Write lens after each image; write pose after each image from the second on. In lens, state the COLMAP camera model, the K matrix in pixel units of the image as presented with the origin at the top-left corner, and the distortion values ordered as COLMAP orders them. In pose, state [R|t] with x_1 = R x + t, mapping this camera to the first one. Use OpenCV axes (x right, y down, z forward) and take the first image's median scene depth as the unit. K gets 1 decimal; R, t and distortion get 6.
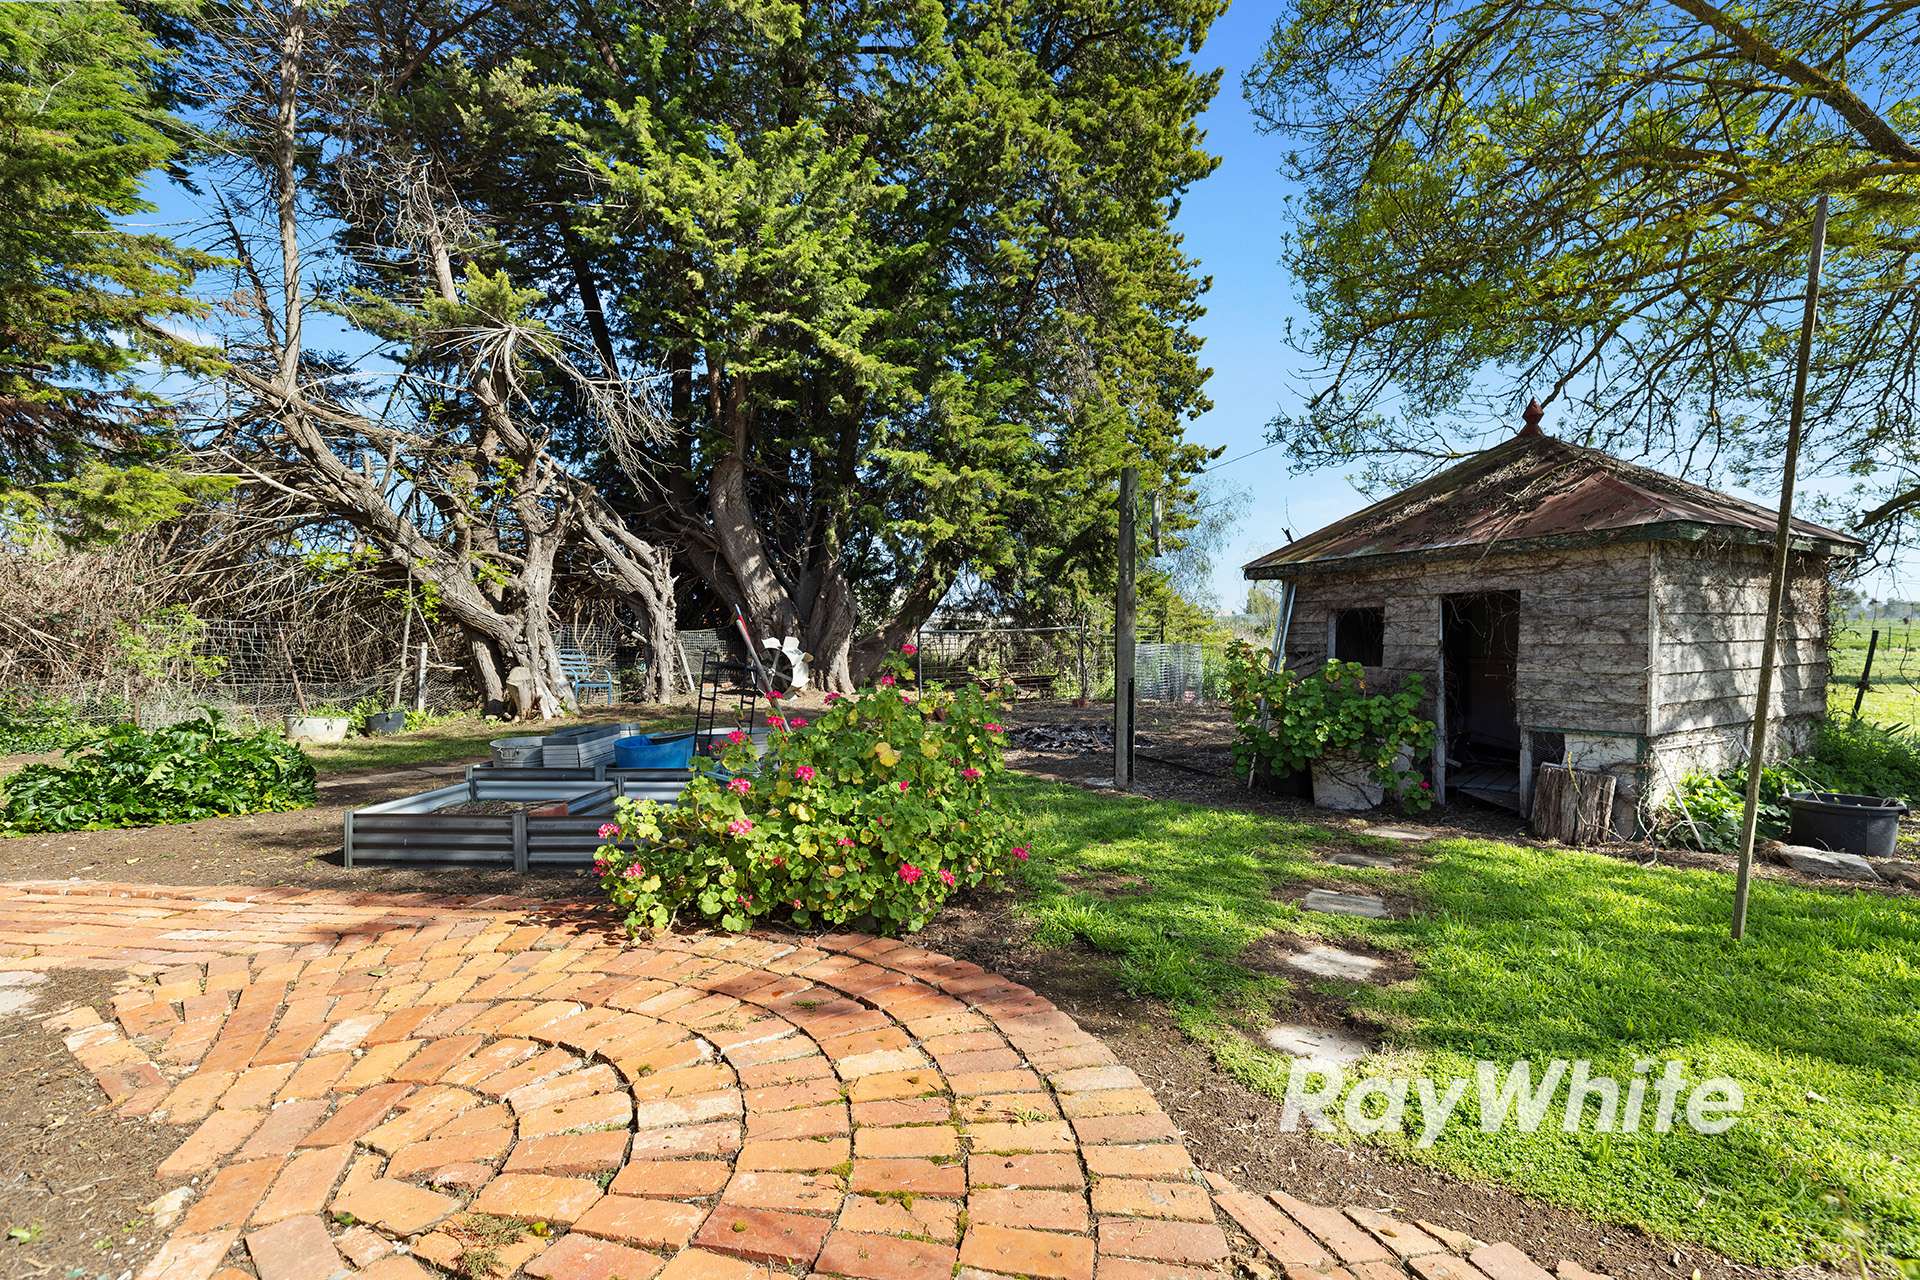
lens RADIAL K [[879.7, 0, 960.0], [0, 879.7, 640.0], [0, 0, 1]] dist [0.016600, 0.000257]
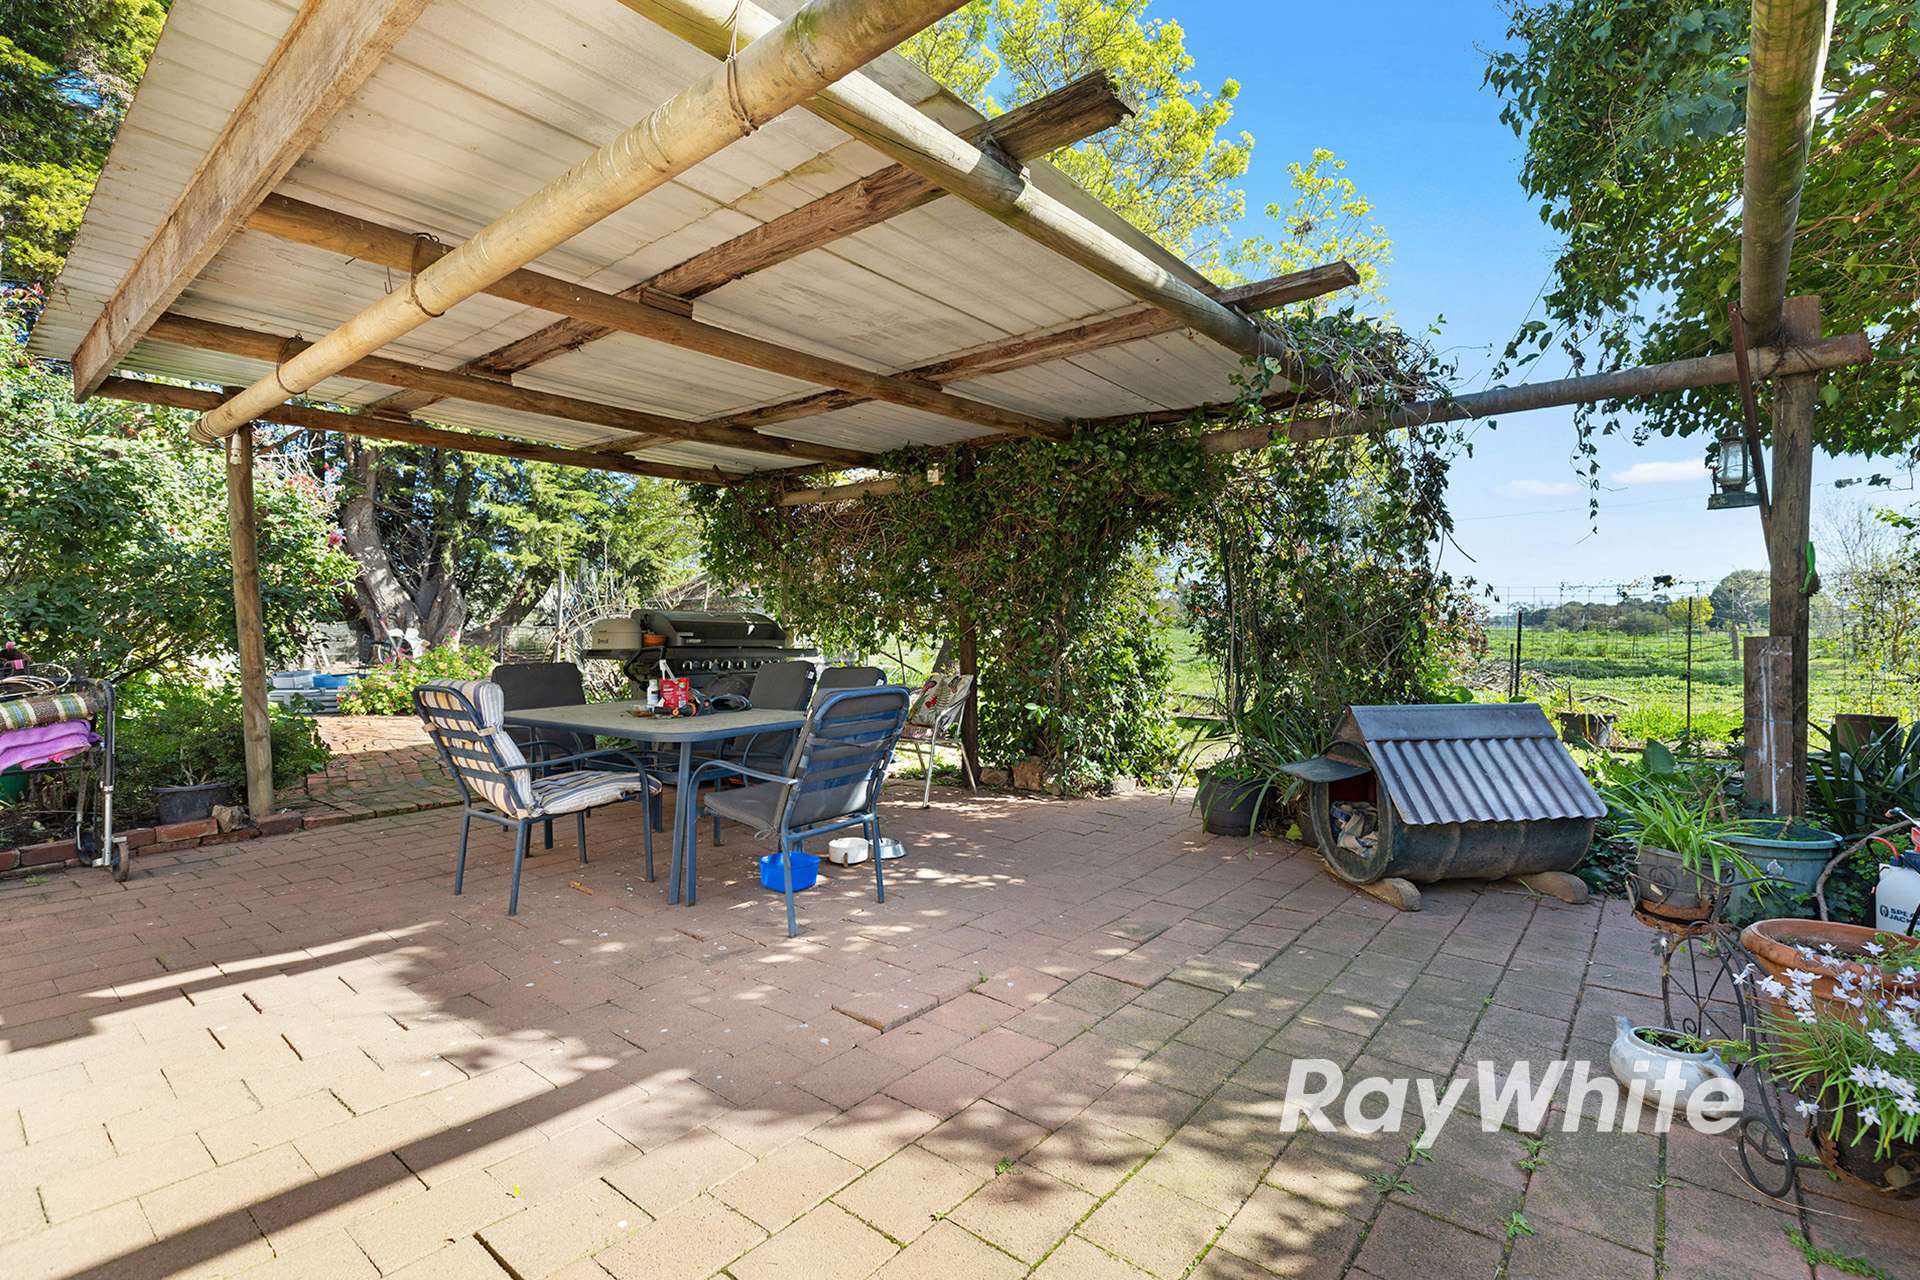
lens RADIAL K [[879.7, 0, 960.0], [0, 879.7, 640.0], [0, 0, 1]] dist [0.016600, 0.000257]
pose [[0.935604, 0.012866, 0.352816, 0.127164], [-0.014399, 0.999895, 0.001718, -0.000615], [-0.352756, -0.006687, 0.935691, -0.627300]]
